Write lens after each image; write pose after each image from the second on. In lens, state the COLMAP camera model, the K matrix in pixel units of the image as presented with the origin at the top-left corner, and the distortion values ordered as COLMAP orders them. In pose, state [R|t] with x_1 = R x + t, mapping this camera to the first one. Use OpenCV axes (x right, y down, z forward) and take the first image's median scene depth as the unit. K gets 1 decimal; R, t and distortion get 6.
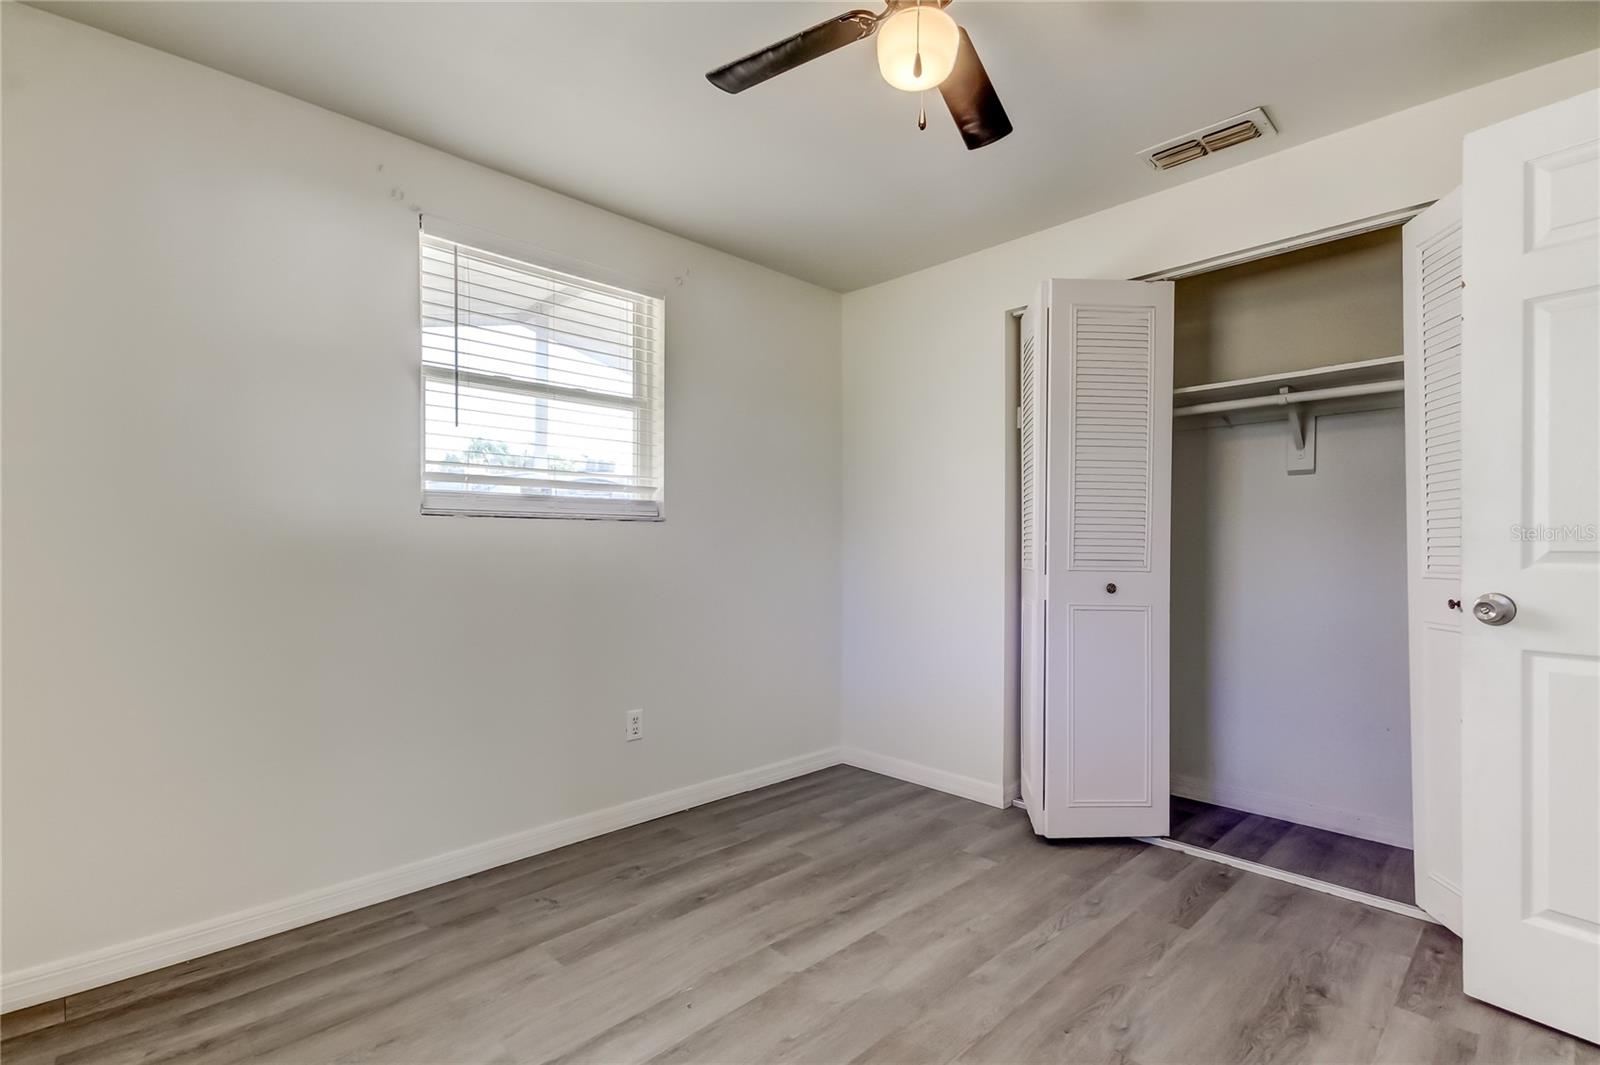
lens RADIAL K [[745.7, 0, 836.1], [0, 745.7, 529.9], [0, 0, 1]] dist [0.026057, -0.008859]
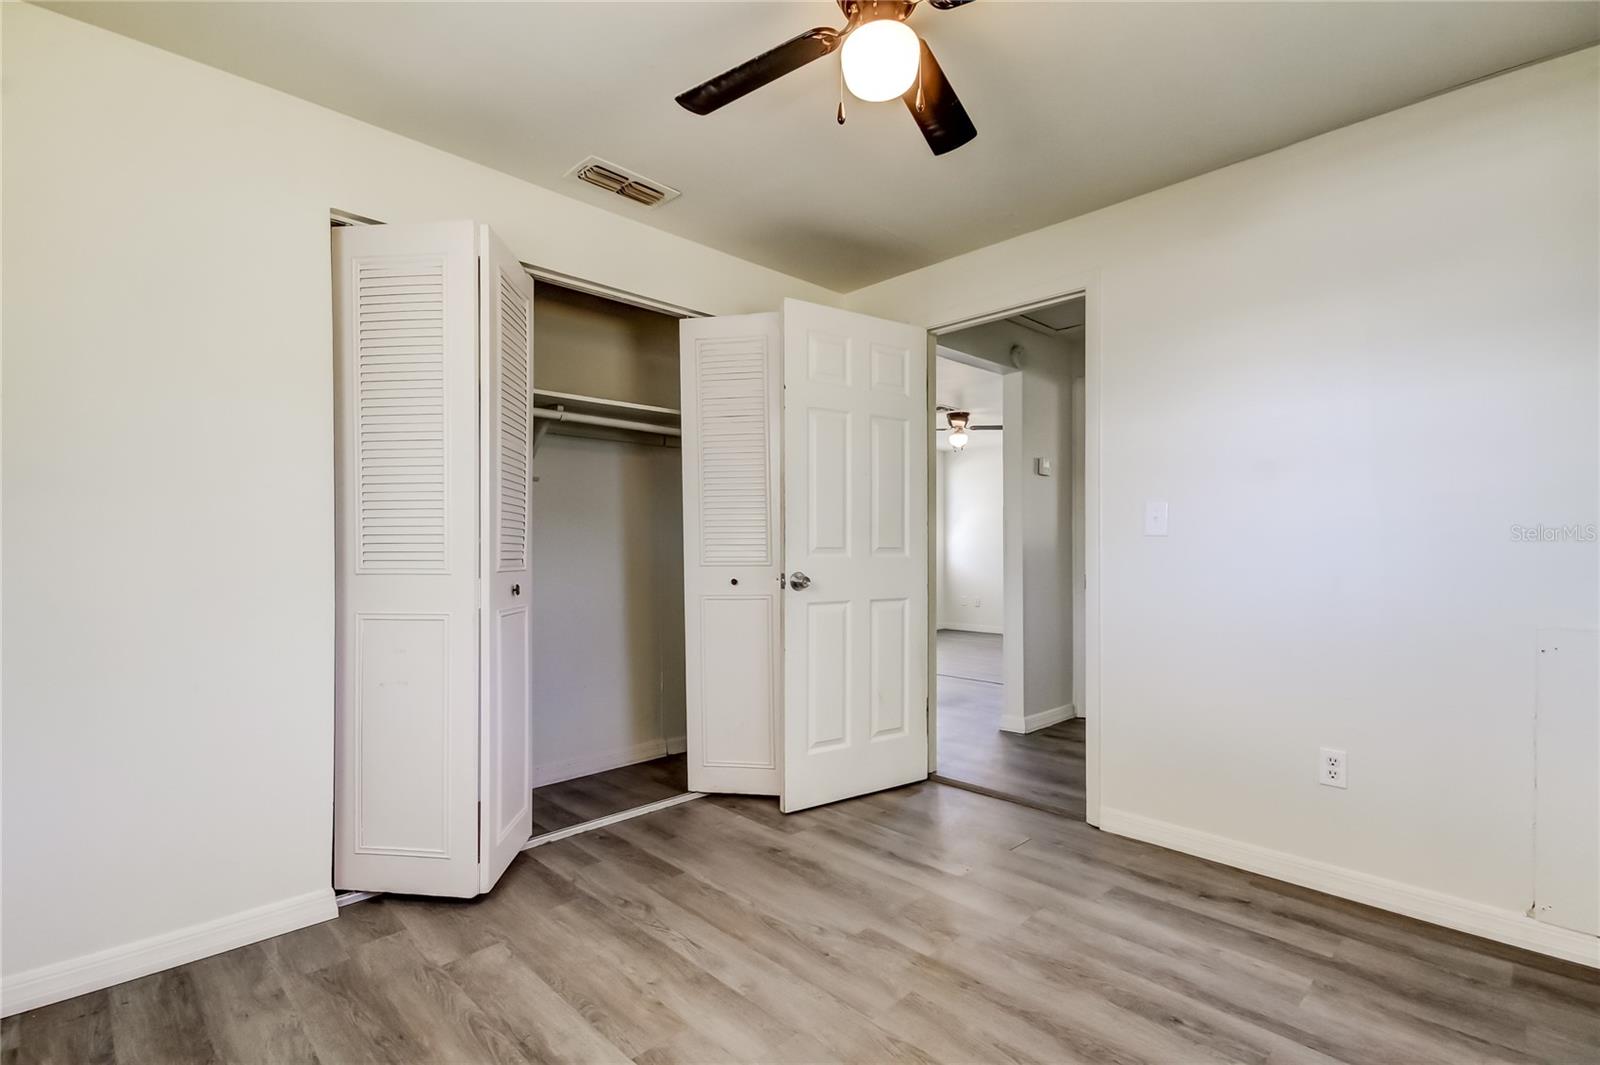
lens RADIAL K [[745.7, 0, 783.7], [0, 745.7, 538.4], [0, 0, 1]] dist [0.026057, -0.008859]
pose [[0.025880, 0.002585, 0.999662, -0.623971], [-0.026438, 0.999649, -0.001900, 0.006022], [-0.999315, -0.026380, 0.025939, 0.738404]]
